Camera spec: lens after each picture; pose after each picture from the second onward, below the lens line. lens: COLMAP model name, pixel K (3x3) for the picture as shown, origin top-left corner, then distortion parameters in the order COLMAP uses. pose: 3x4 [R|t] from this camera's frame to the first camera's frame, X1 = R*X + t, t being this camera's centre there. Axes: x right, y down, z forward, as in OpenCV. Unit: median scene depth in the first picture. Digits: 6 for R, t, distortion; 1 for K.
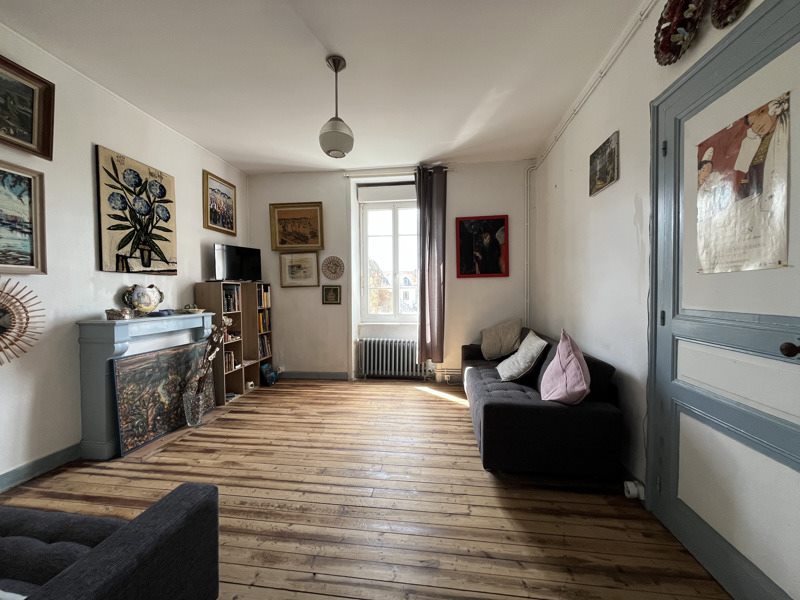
lens RADIAL K [[322.1, 0, 398.3], [0, 322.1, 297.6], [0, 0, 1]] dist [-0.003973, -0.000398]
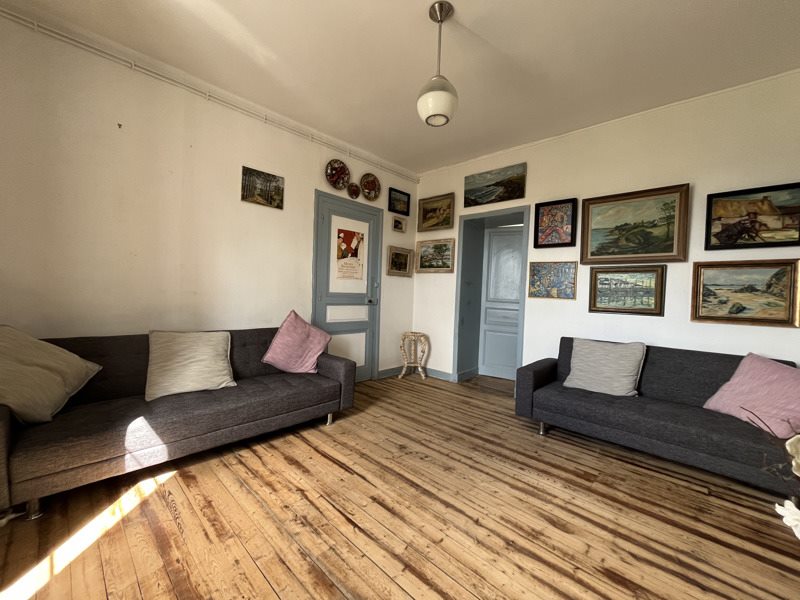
lens RADIAL K [[322.1, 0, 398.3], [0, 322.1, 297.6], [0, 0, 1]] dist [-0.003973, -0.000398]
pose [[-0.809767, -0.037744, 0.585536, -0.754758], [-0.024172, 0.999228, 0.030983, -0.010161], [-0.586253, 0.010936, -0.810054, 2.129456]]
